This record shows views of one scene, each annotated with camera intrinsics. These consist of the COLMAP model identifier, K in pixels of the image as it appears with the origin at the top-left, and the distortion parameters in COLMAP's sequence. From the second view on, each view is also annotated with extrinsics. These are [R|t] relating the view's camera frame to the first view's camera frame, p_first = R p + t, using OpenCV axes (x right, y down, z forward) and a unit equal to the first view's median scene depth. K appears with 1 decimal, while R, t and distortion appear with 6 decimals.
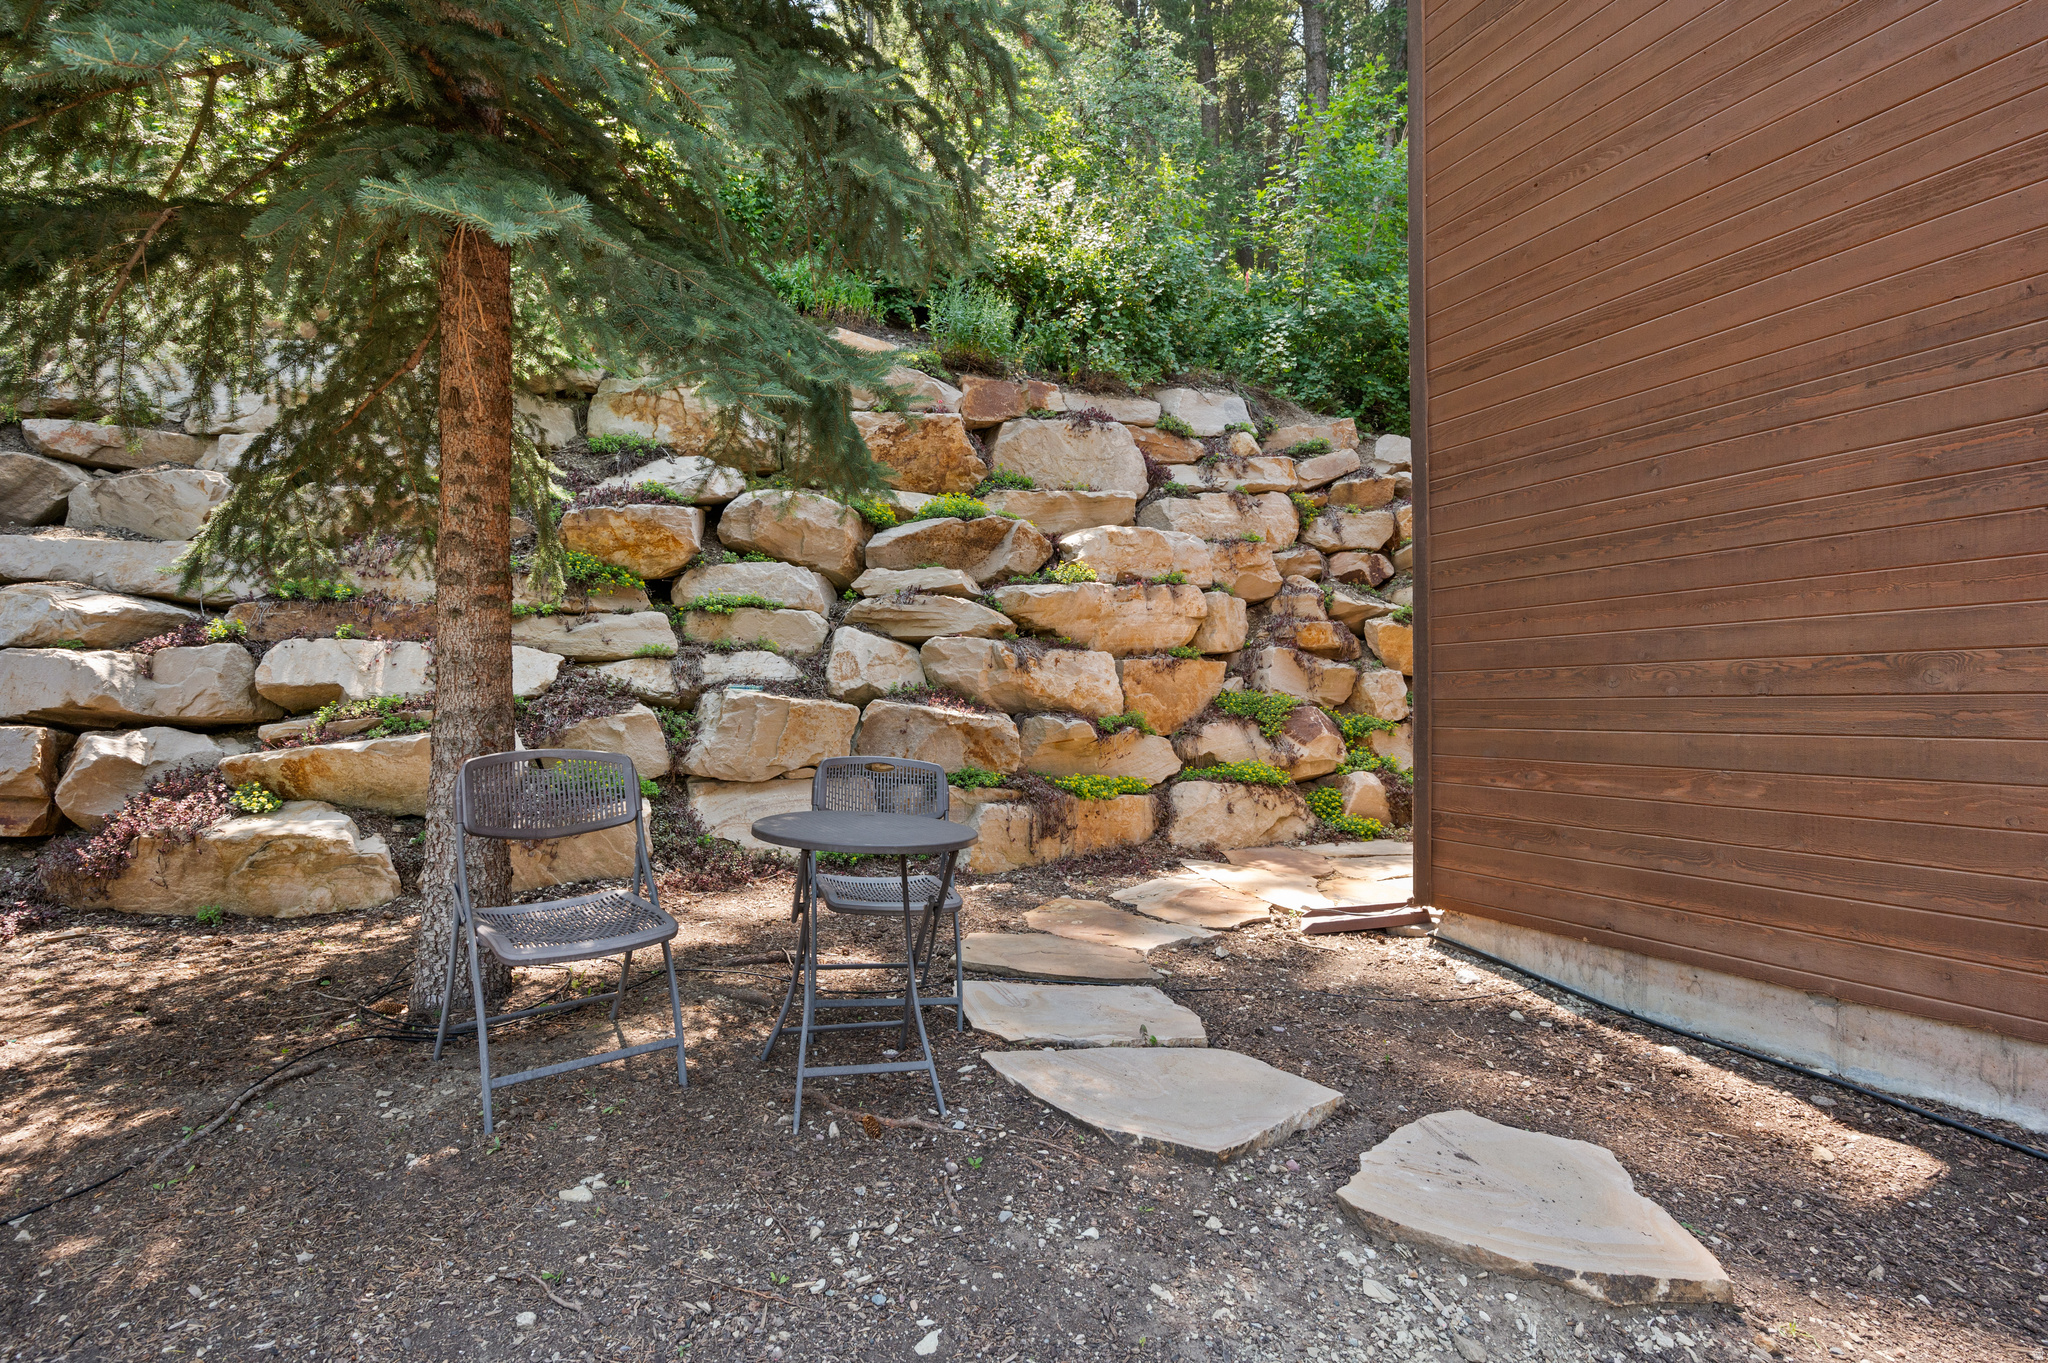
lens RADIAL K [[964.0, 0, 1024.0], [0, 964.0, 681.5], [0, 0, 1]] dist [0.000574, 0.000021]
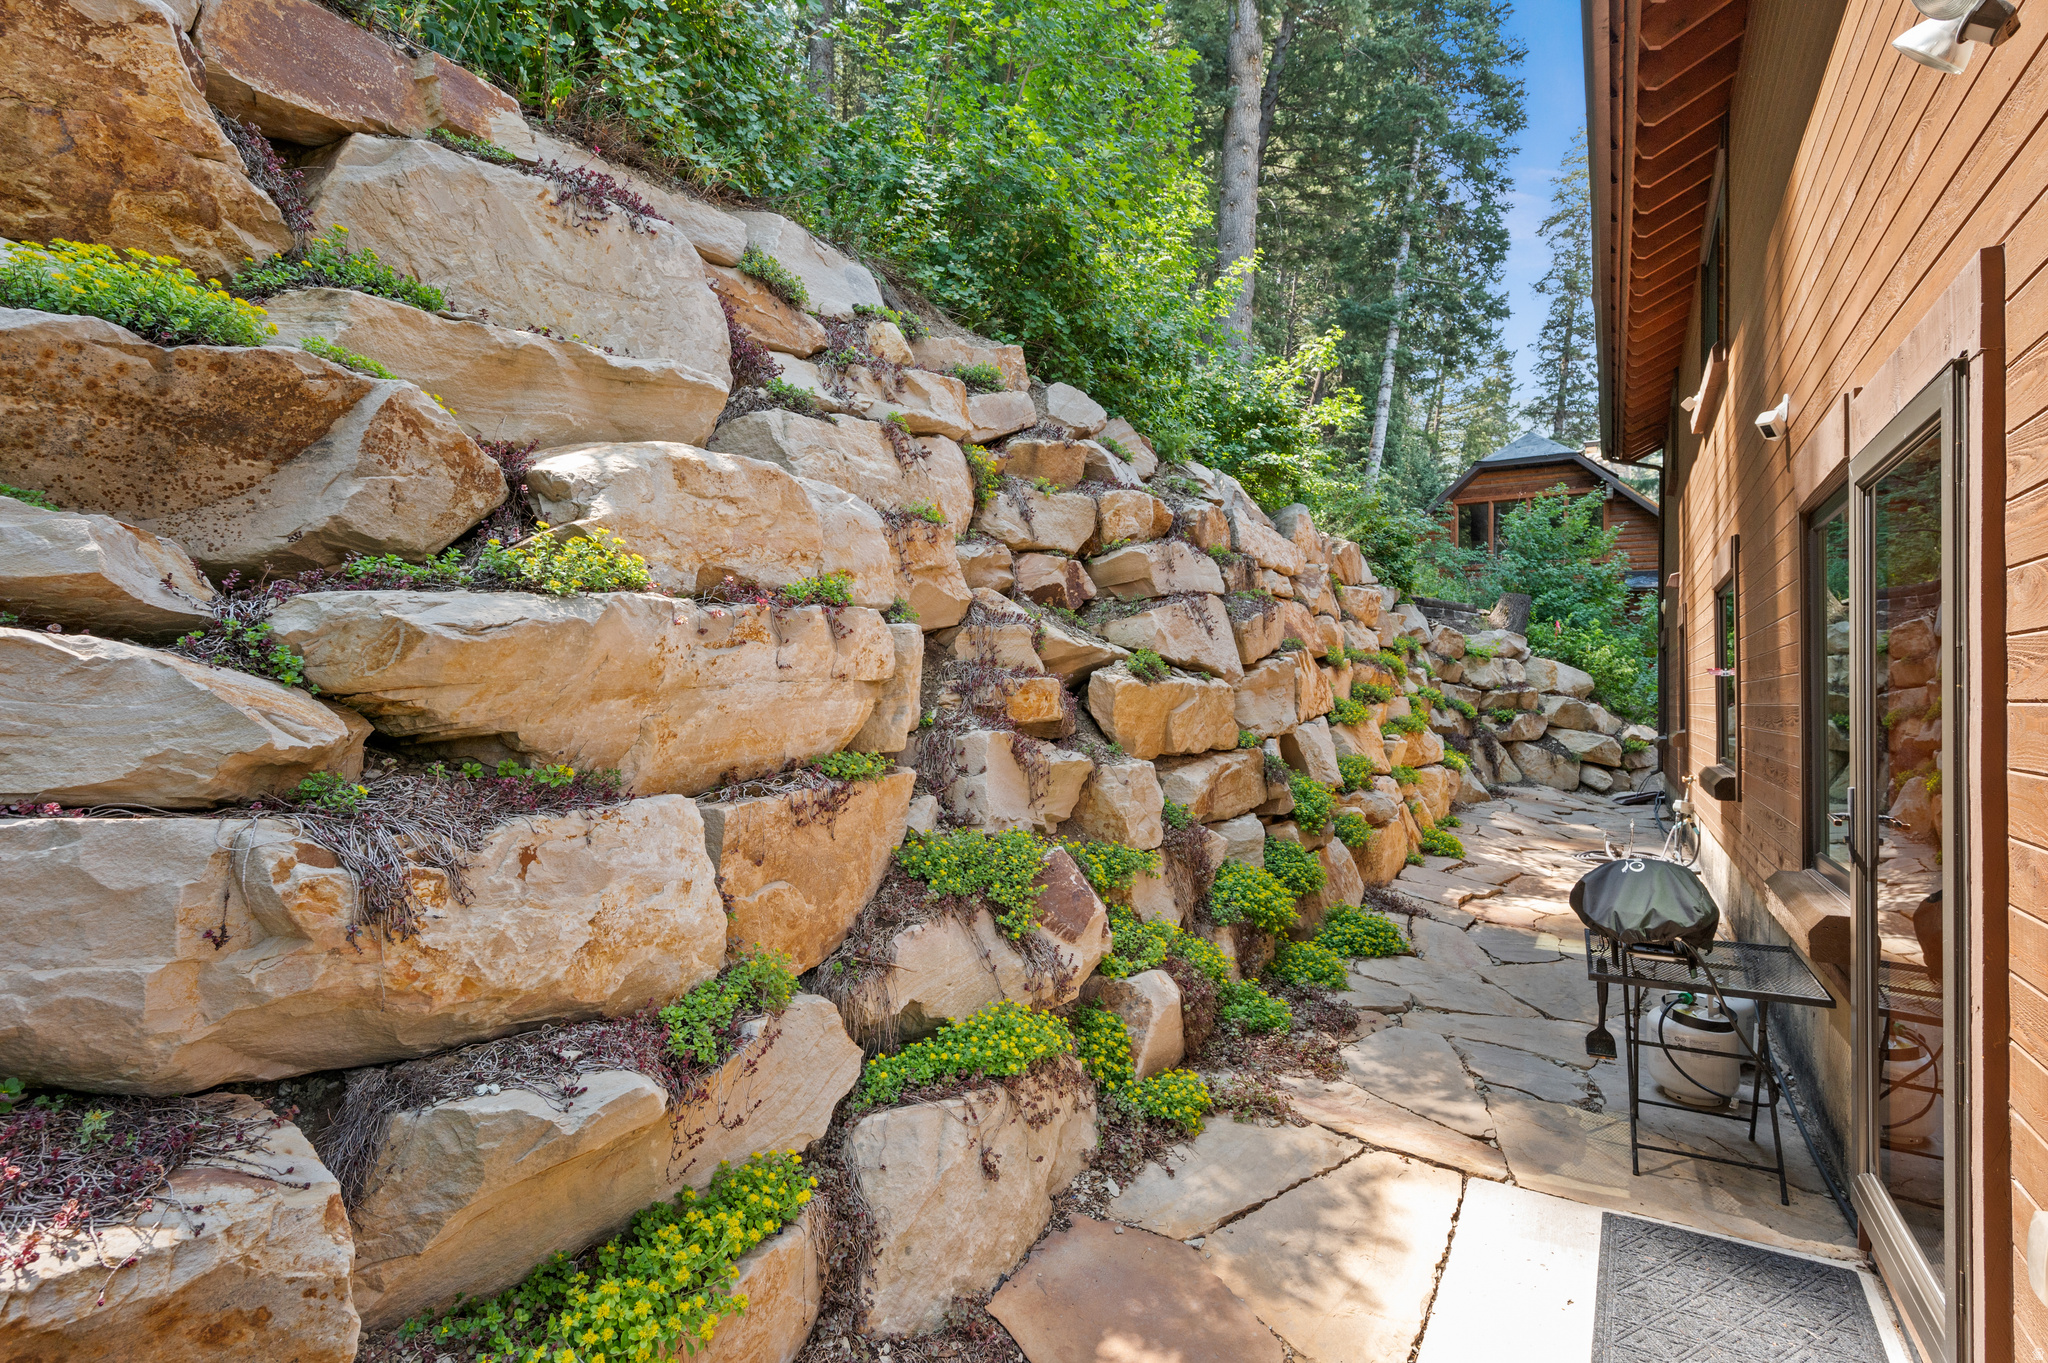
lens RADIAL K [[951.1, 0, 1024.0], [0, 951.1, 681.5], [0, 0, 1]] dist [0.000428, 0.000488]
pose [[0.848539, 0.015078, 0.528918, 0.007068], [-0.026536, 0.999549, 0.014076, -0.071254], [-0.528467, -0.025979, 0.848556, 0.569567]]
